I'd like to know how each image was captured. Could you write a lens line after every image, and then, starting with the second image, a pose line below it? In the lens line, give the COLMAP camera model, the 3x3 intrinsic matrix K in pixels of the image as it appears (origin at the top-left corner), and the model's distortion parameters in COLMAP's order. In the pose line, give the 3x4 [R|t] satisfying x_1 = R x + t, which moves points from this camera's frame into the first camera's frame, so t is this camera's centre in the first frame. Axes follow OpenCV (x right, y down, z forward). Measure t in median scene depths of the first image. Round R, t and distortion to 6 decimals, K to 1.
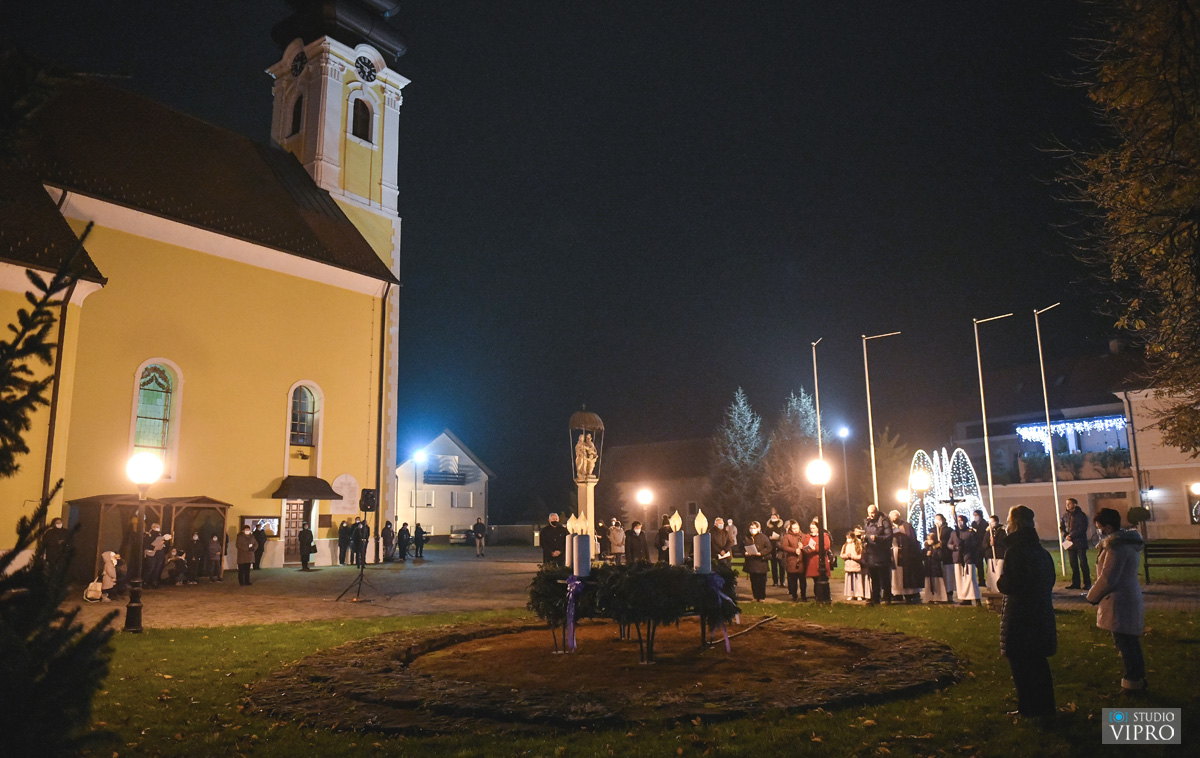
lens RADIAL K [[801.4, 0, 600.0], [0, 801.4, 379.0], [0, 0, 1]] dist [-0.053937, -0.000008]
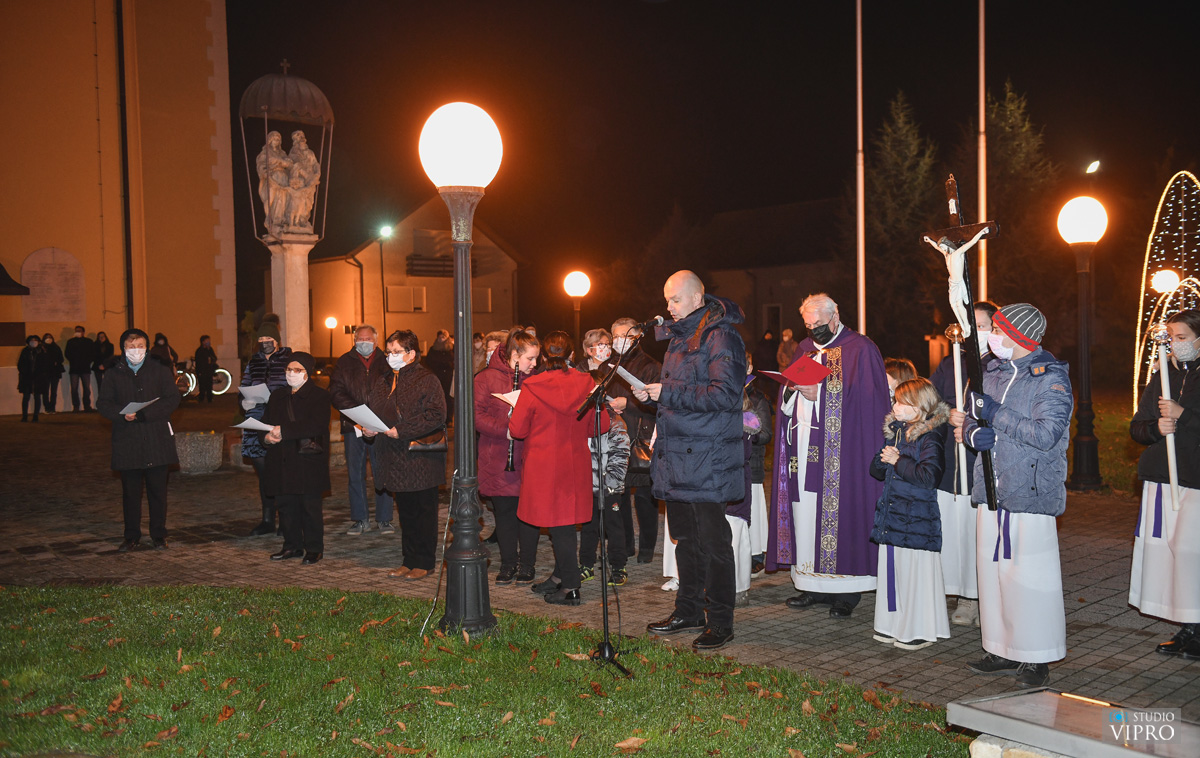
lens RADIAL K [[1154.6, 0, 600.0], [0, 1154.6, 379.0], [0, 0, 1]] dist [0.034178, 0.006633]
pose [[0.987217, 0.004963, -0.159304, 0.207357], [0.029146, 0.977040, 0.211053, 0.061389], [0.156694, -0.212998, 0.964406, 0.339747]]
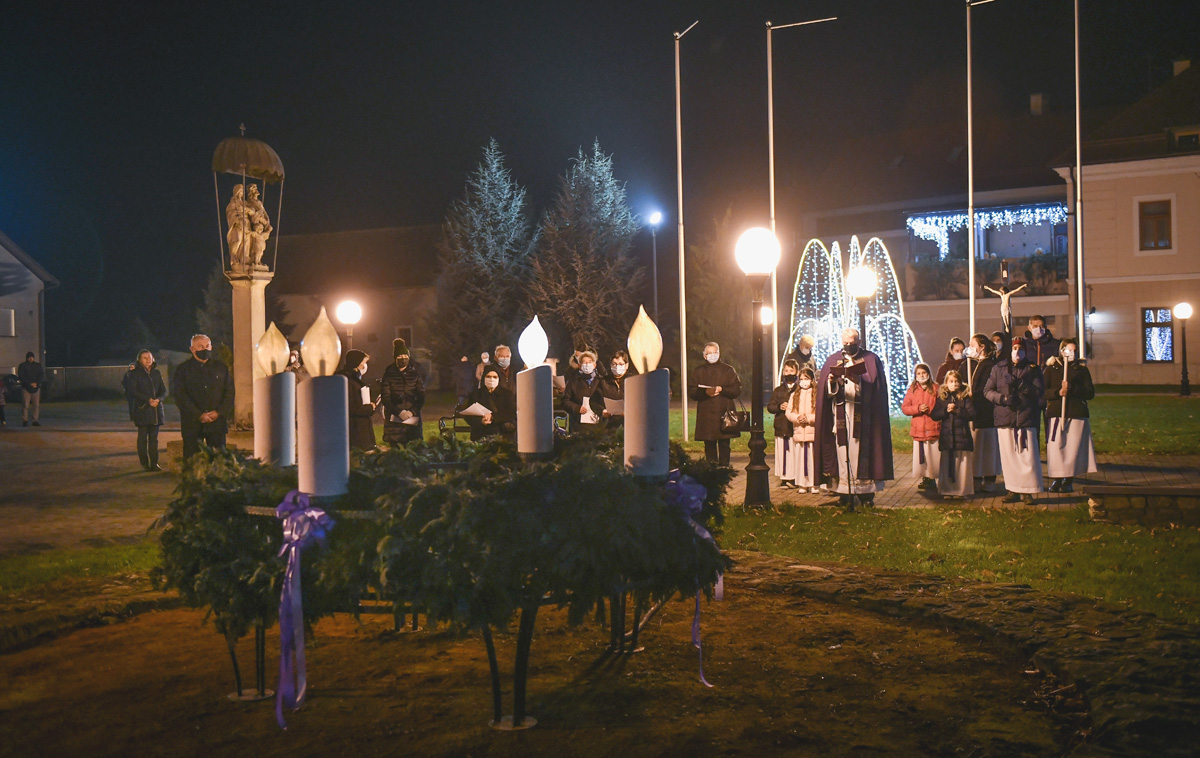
lens RADIAL K [[1214.6, 0, 598.1], [0, 1214.6, 358.0], [0, 0, 1]] dist [0.029752, 0.001400]
pose [[0.959374, -0.005606, 0.282082, -0.019330], [-0.043537, 0.984885, 0.167646, 0.032537], [-0.278758, -0.173116, 0.944629, 0.163606]]
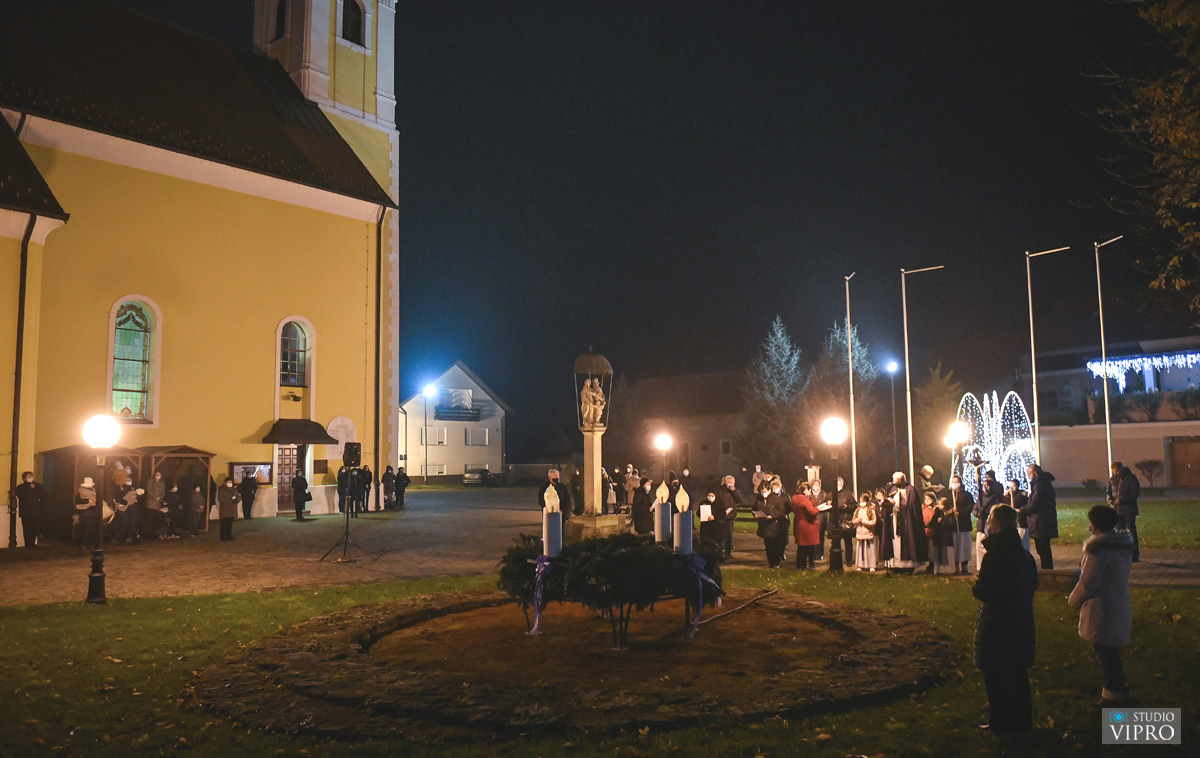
lens RADIAL K [[880.3, 0, 600.0], [0, 880.3, 379.0], [0, 0, 1]] dist [-0.052582, -0.001919]
pose [[0.999267, 0.000749, -0.038262, 0.024653], [0.002683, 0.995976, 0.089585, -0.017523], [0.038175, -0.089622, 0.995244, -0.000476]]
